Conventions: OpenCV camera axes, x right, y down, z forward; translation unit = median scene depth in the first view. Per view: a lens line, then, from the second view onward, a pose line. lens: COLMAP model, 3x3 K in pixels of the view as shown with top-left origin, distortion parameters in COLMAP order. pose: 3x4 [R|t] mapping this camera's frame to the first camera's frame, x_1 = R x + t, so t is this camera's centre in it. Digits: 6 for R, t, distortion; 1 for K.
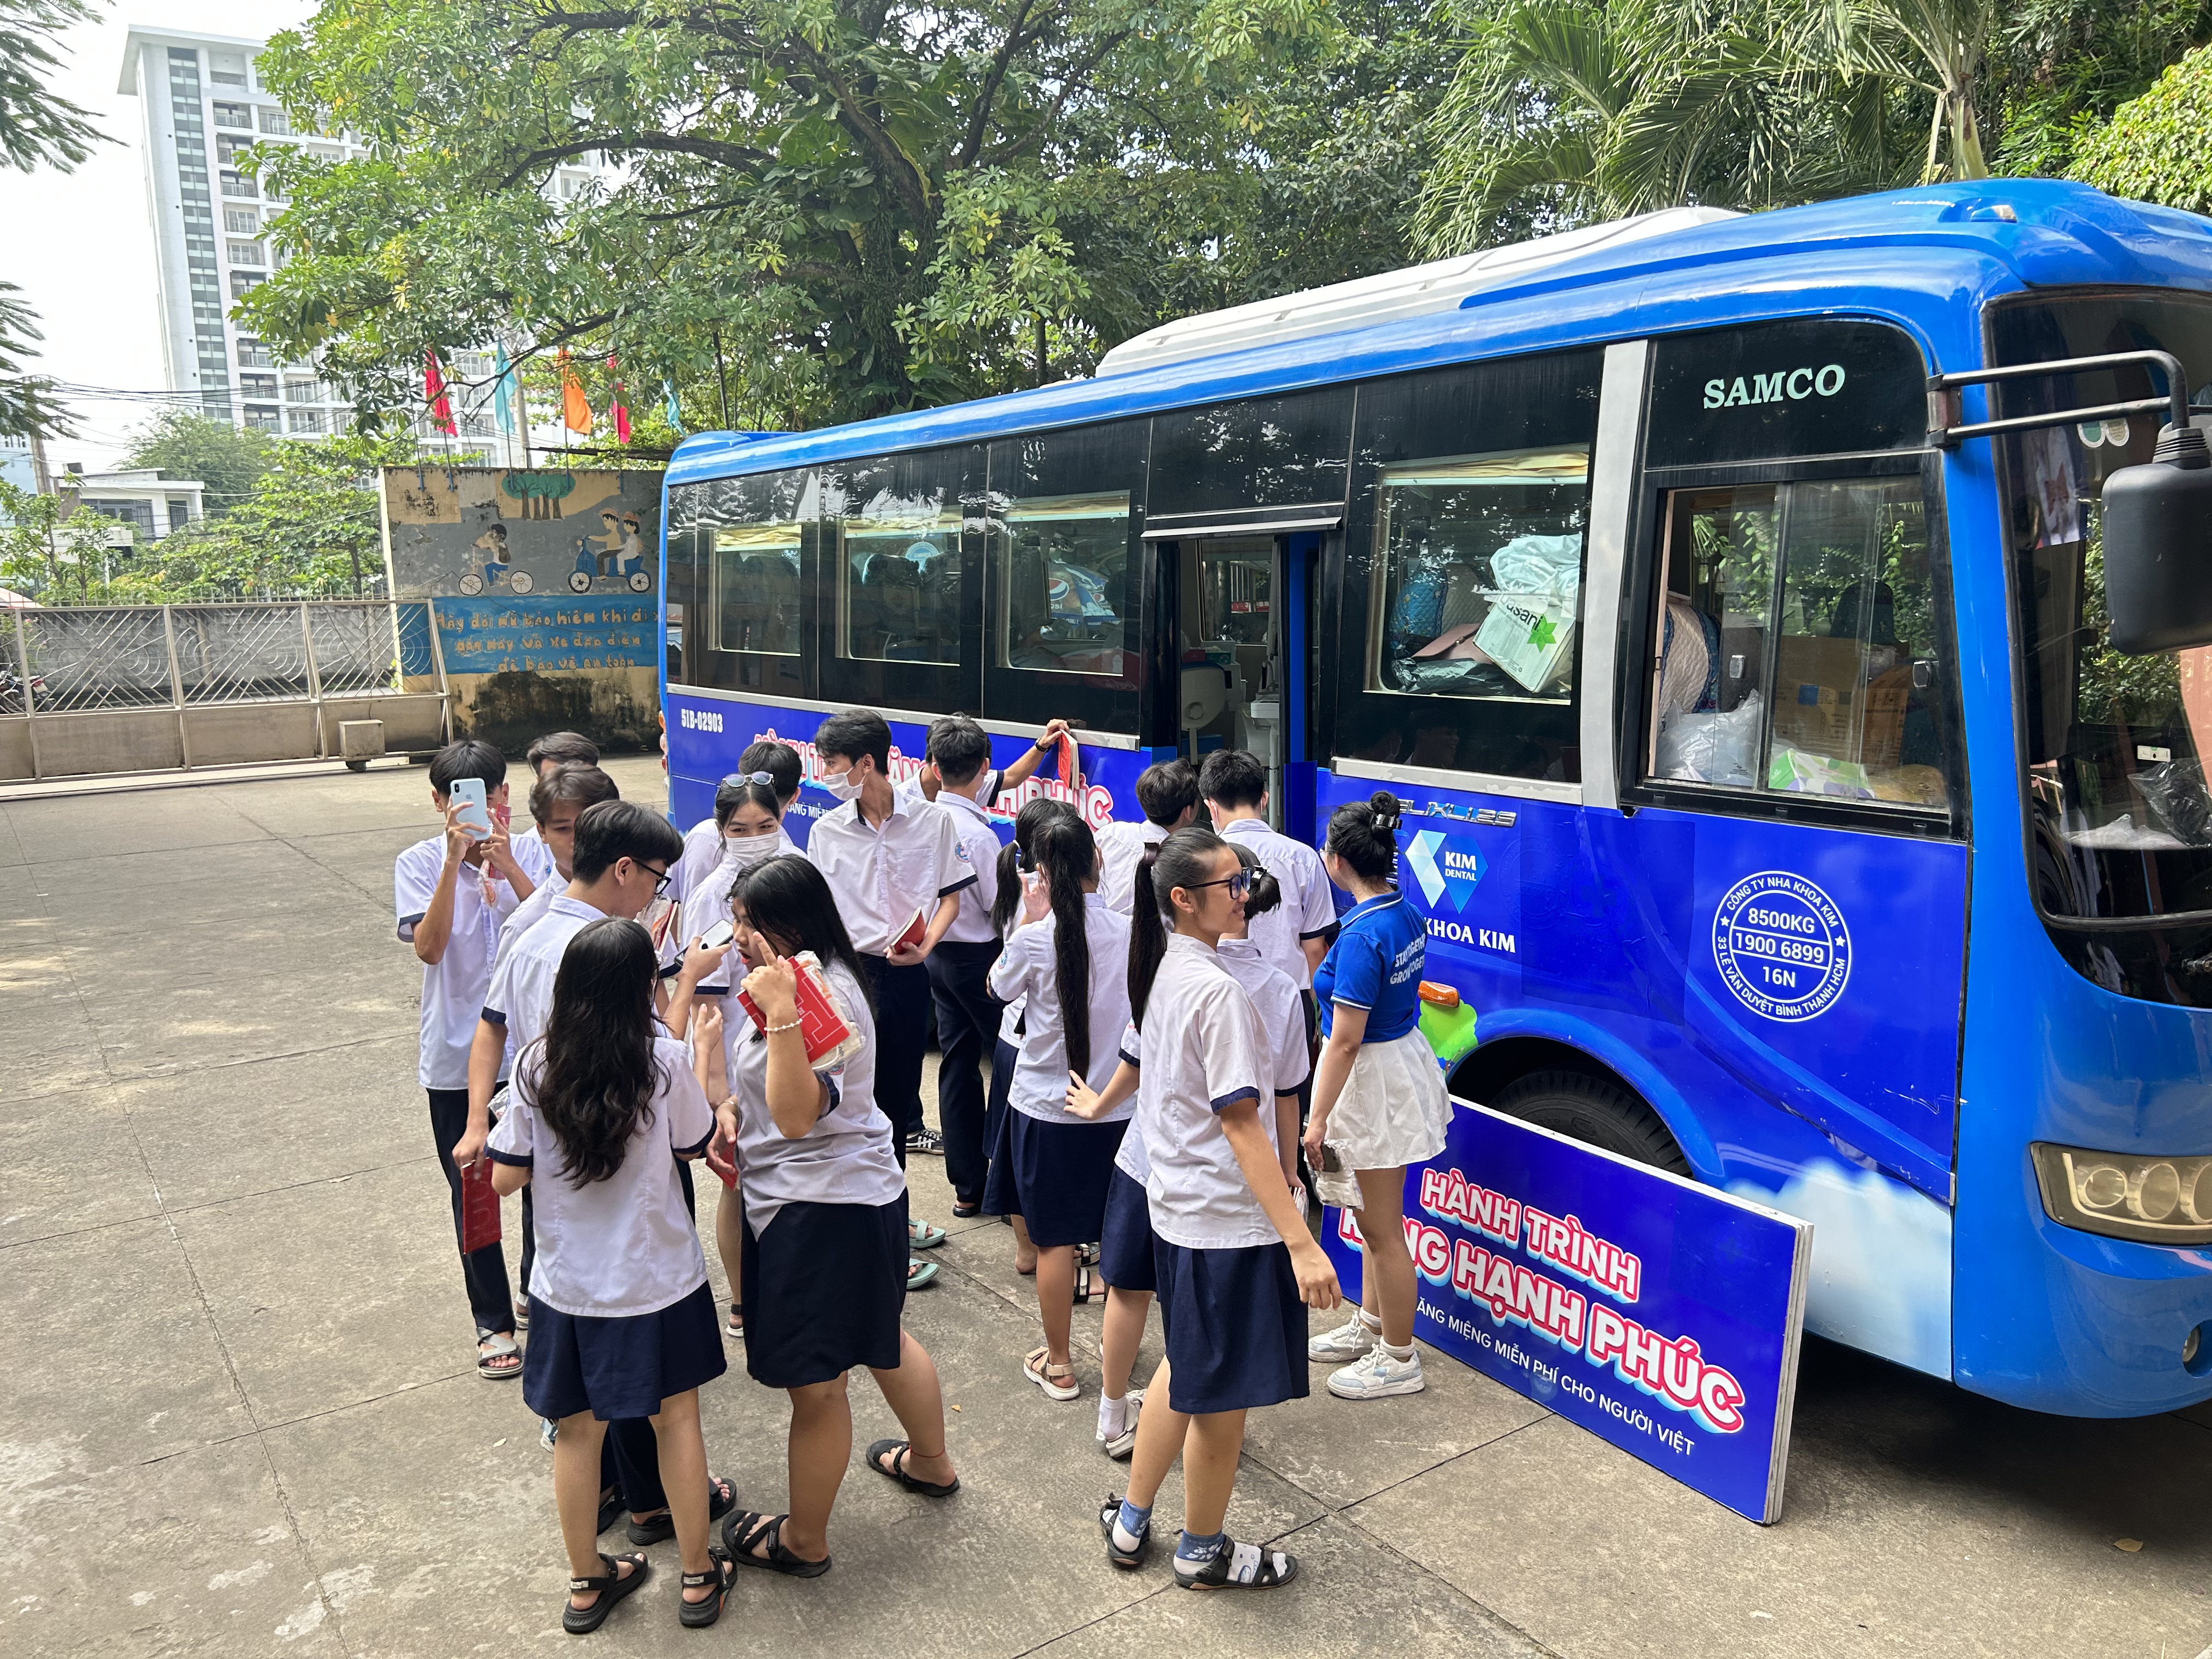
lens RADIAL K [[1653.9, 0, 1105.3], [0, 1653.9, 831.7], [0, 0, 1]] dist [0.026225, -0.003620]
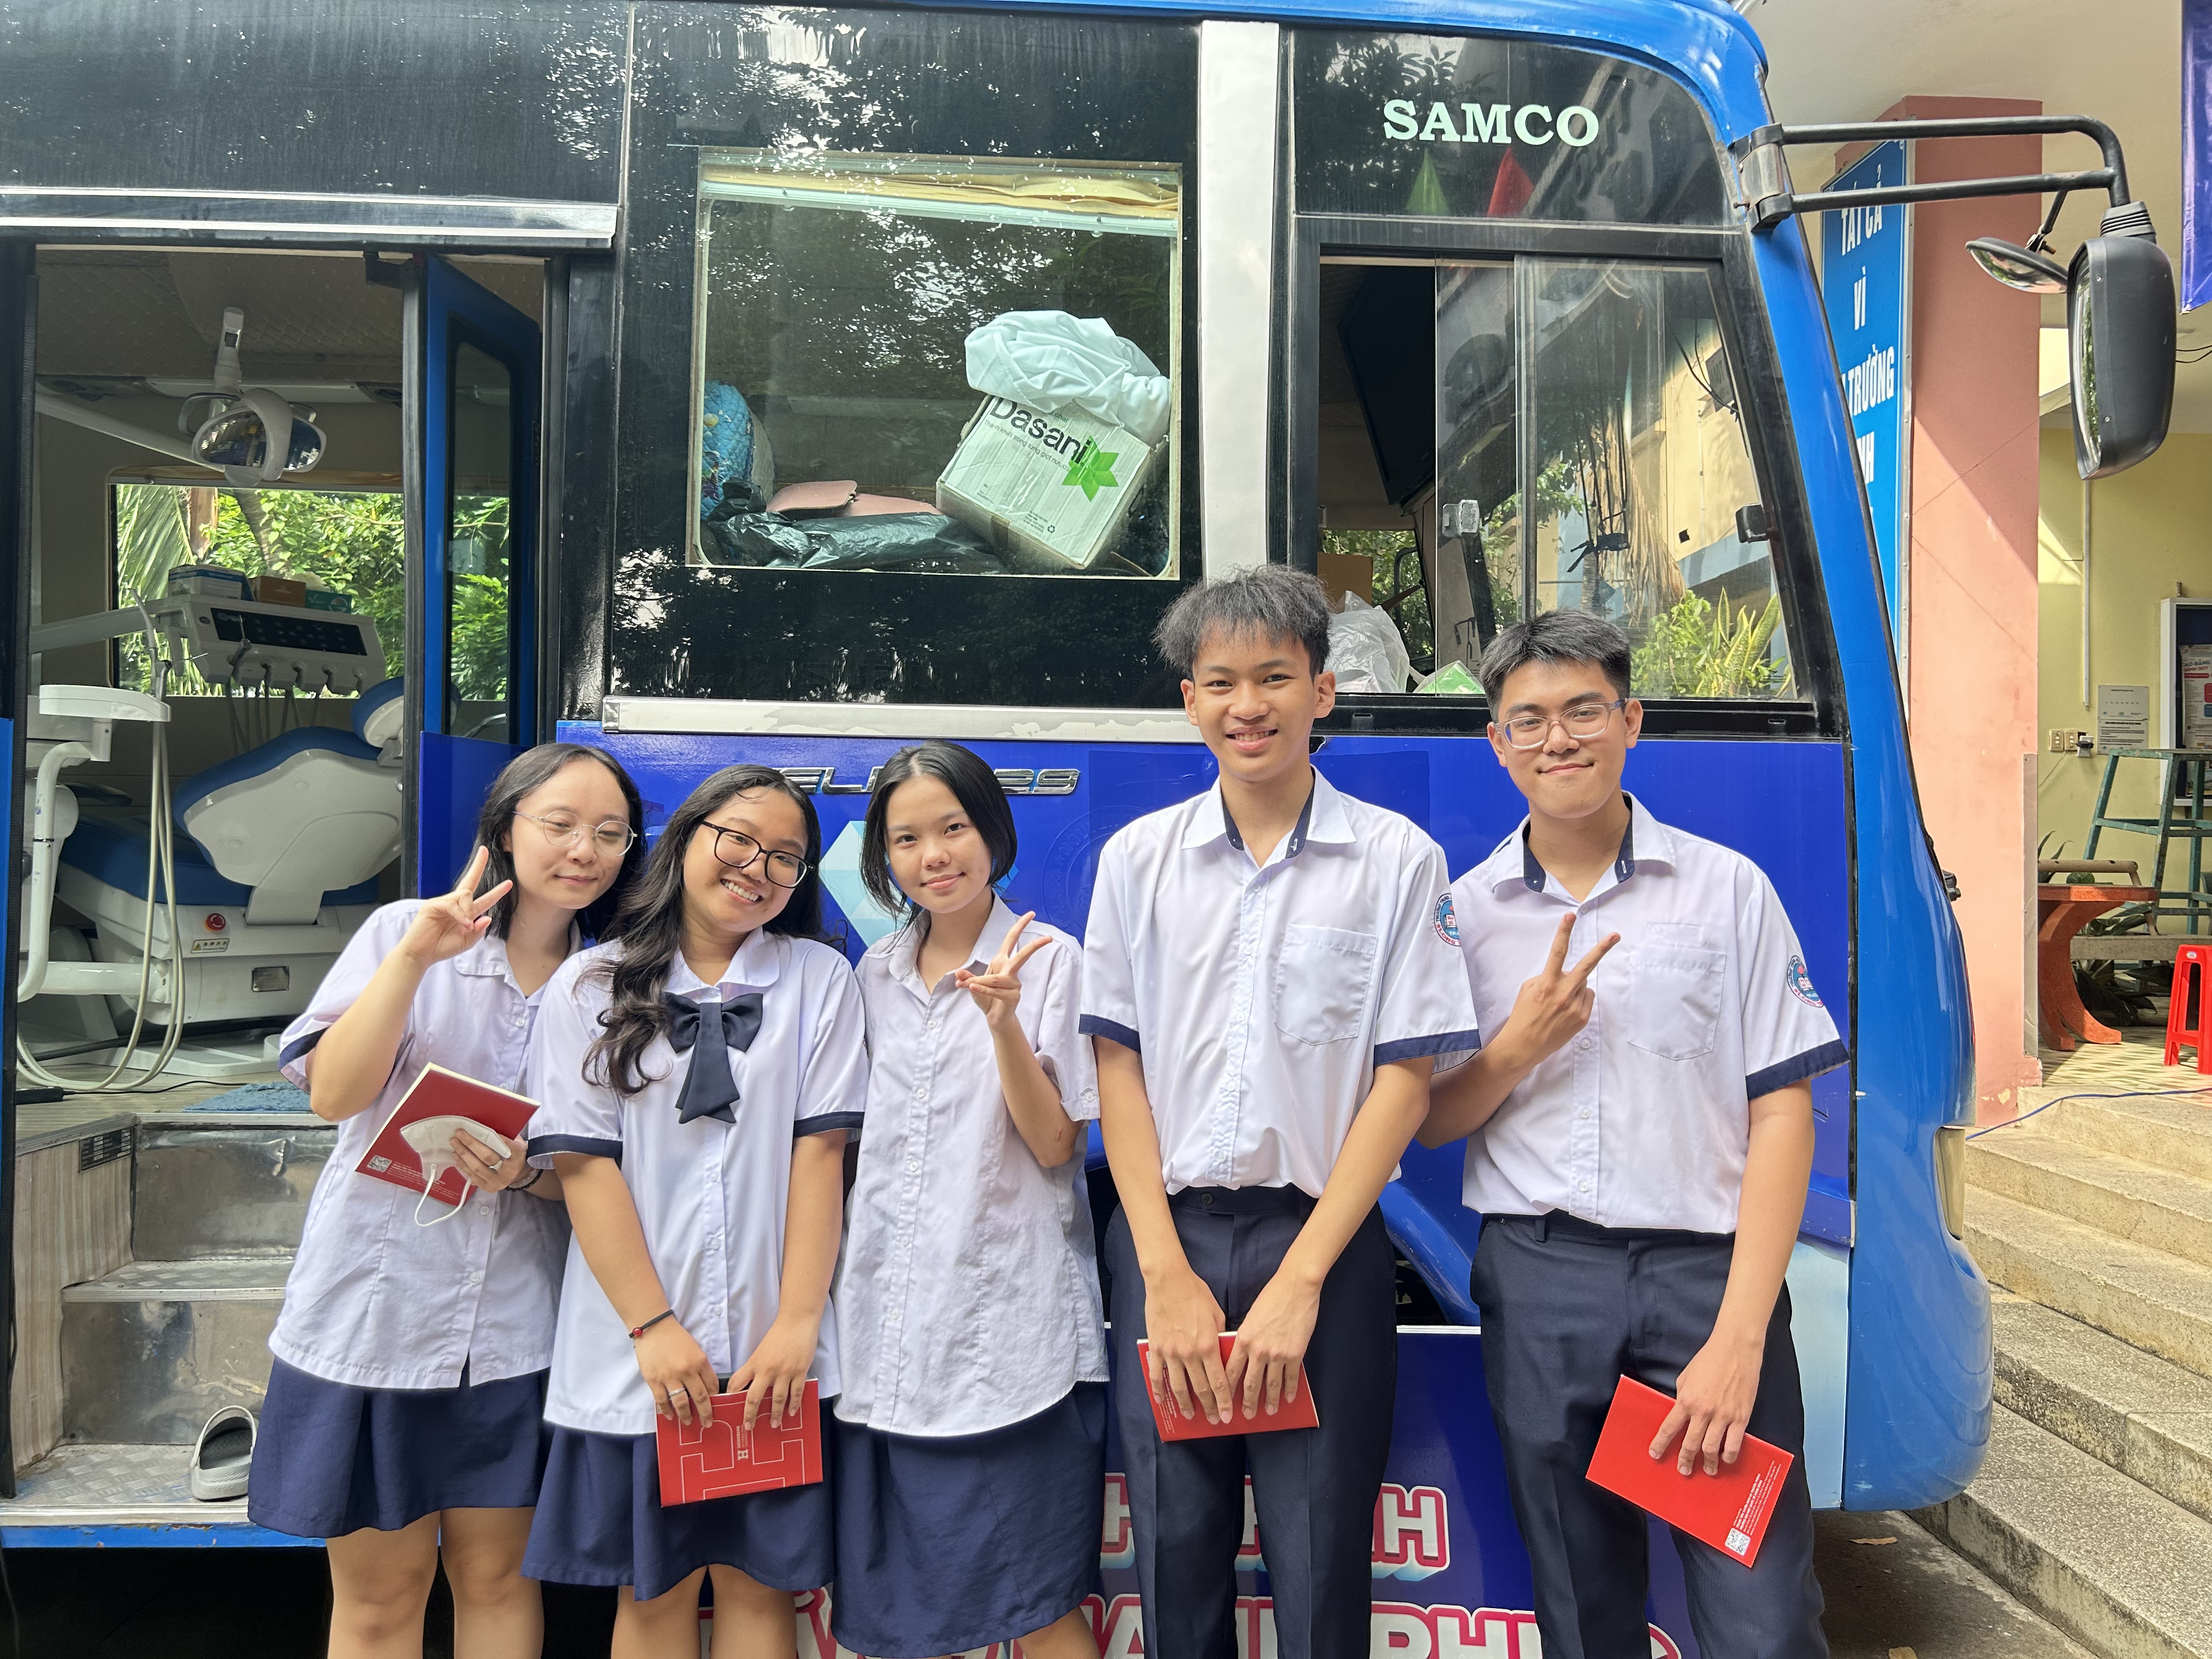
lens RADIAL K [[1653.9, 0, 1105.6], [0, 1653.9, 830.5], [0, 0, 1]] dist [0.026225, -0.003620]
pose [[0.532987, 0.040444, 0.845157, -0.240584], [0.107261, 0.987569, -0.114902, 0.081076], [-0.839297, 0.151894, 0.522023, 0.742676]]
